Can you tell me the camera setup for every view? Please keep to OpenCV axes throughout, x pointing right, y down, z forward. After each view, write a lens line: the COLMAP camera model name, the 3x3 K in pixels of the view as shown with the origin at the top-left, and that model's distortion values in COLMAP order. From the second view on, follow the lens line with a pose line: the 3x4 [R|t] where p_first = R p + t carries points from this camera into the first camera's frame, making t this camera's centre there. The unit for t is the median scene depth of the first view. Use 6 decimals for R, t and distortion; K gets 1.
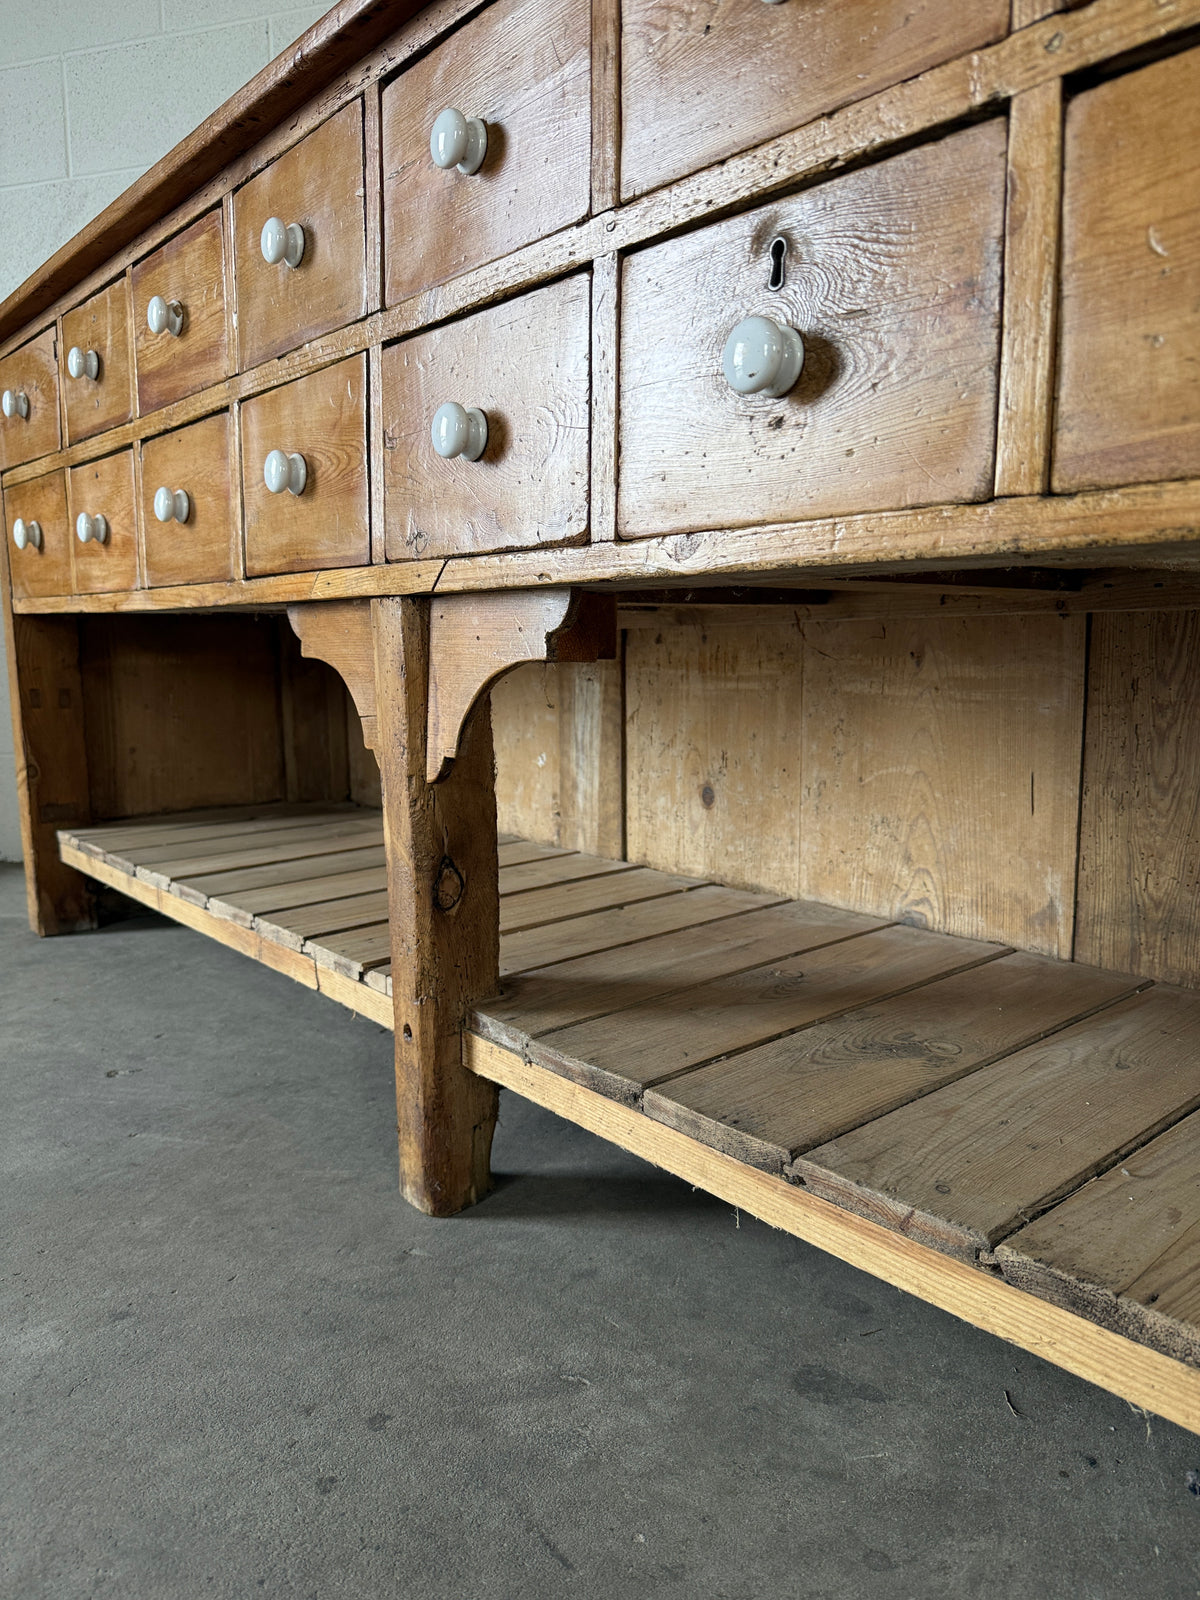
lens RADIAL K [[1139.5, 0, 596.8], [0, 1139.5, 800.8], [0, 0, 1]] dist [0.046196, -0.057919]
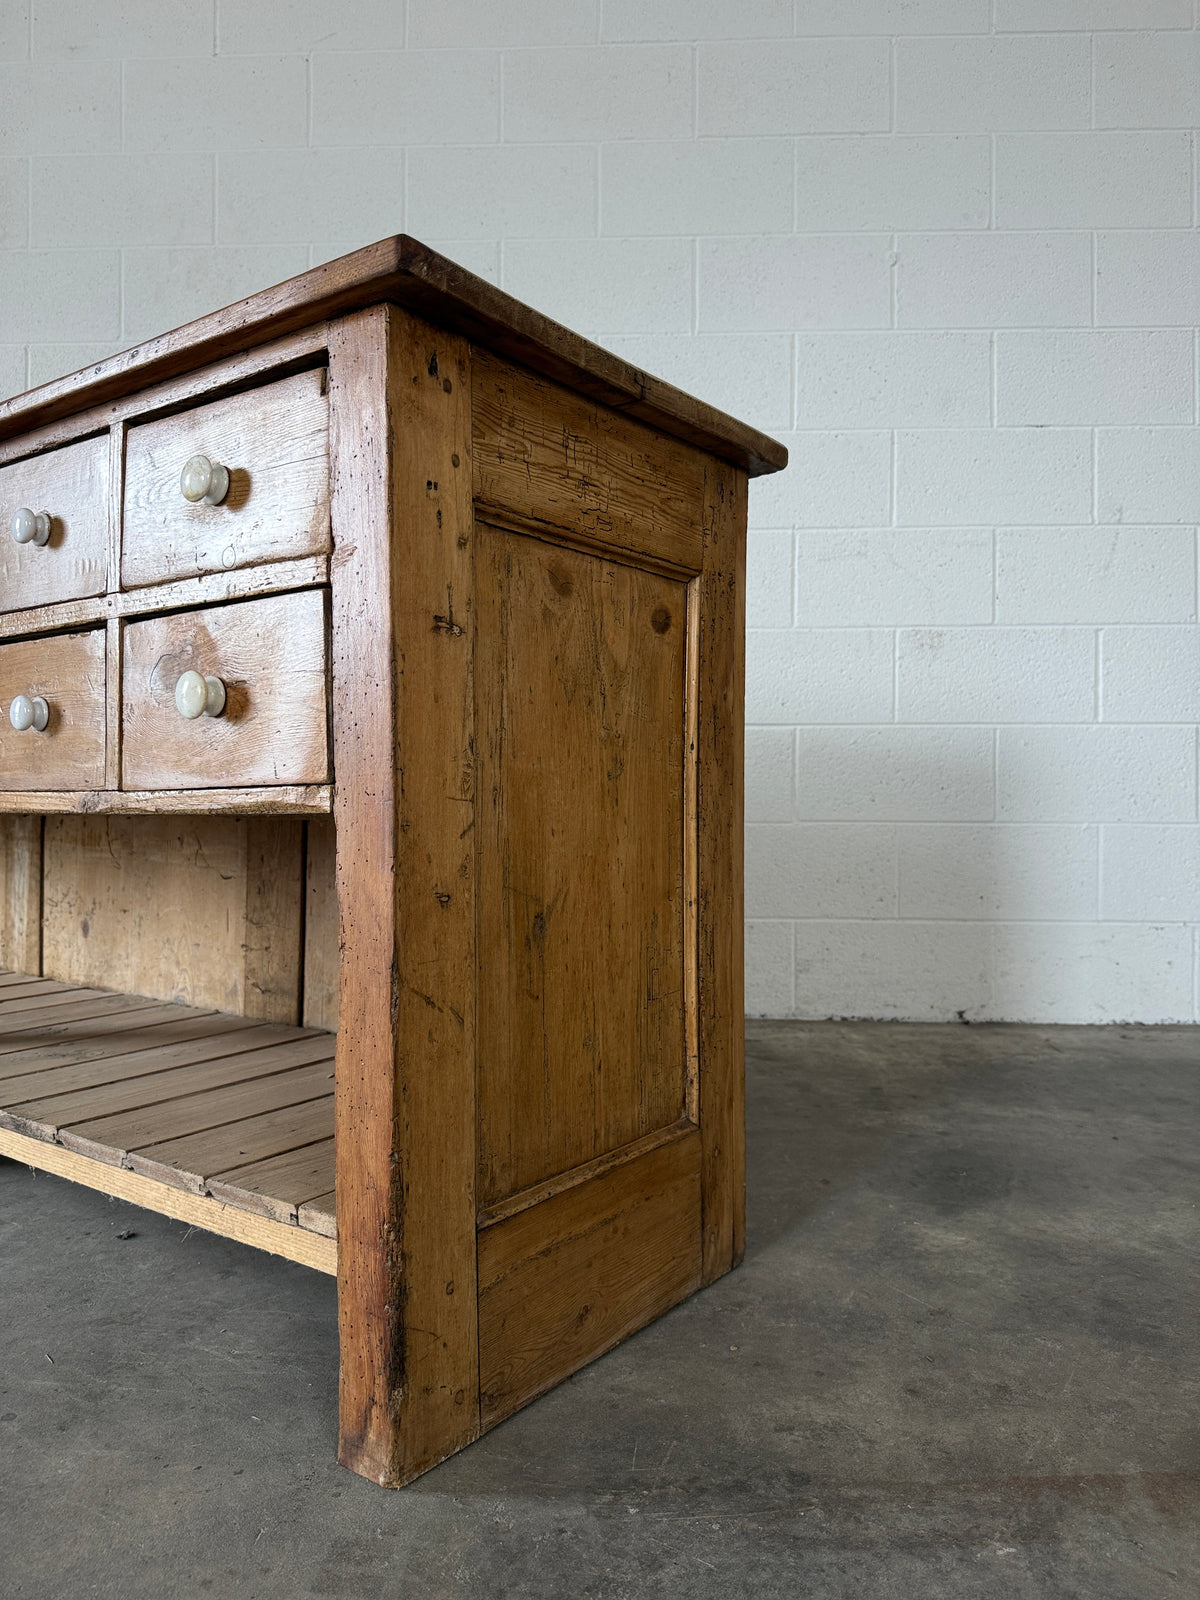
lens RADIAL K [[1141.5, 0, 602.0], [0, 1141.5, 799.7], [0, 0, 1]] dist [0.040815, -0.062437]
pose [[0.970602, 0.020093, 0.239851, 0.468612], [0.013813, 0.990217, -0.138849, 0.056320], [-0.240294, 0.138081, 0.960829, -0.759194]]
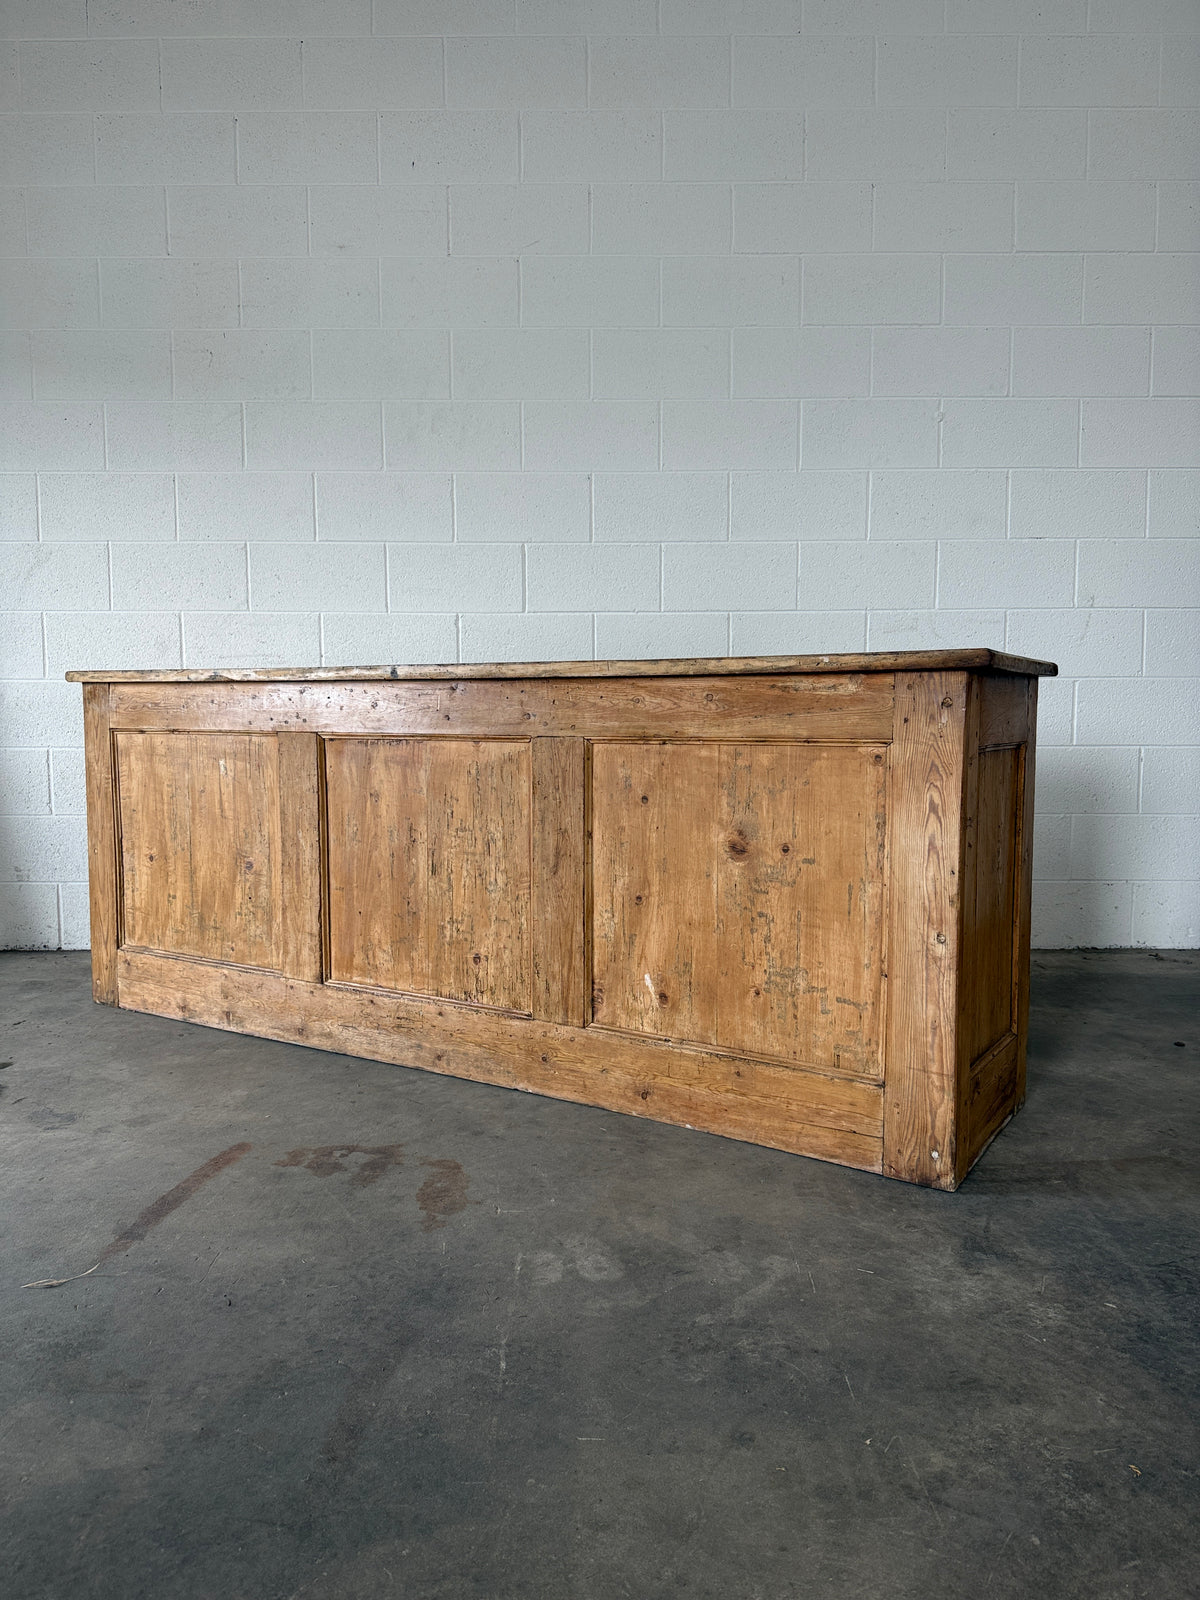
lens RADIAL K [[1135.3, 0, 600.0], [0, 1135.3, 800.0], [0, 0, 1]] dist [0.089436, -0.165053]
pose [[0.959320, -0.009284, 0.282170, -0.285971], [0.026050, 0.998106, -0.055724, -0.089953], [-0.281118, 0.060807, 0.957745, -1.615529]]
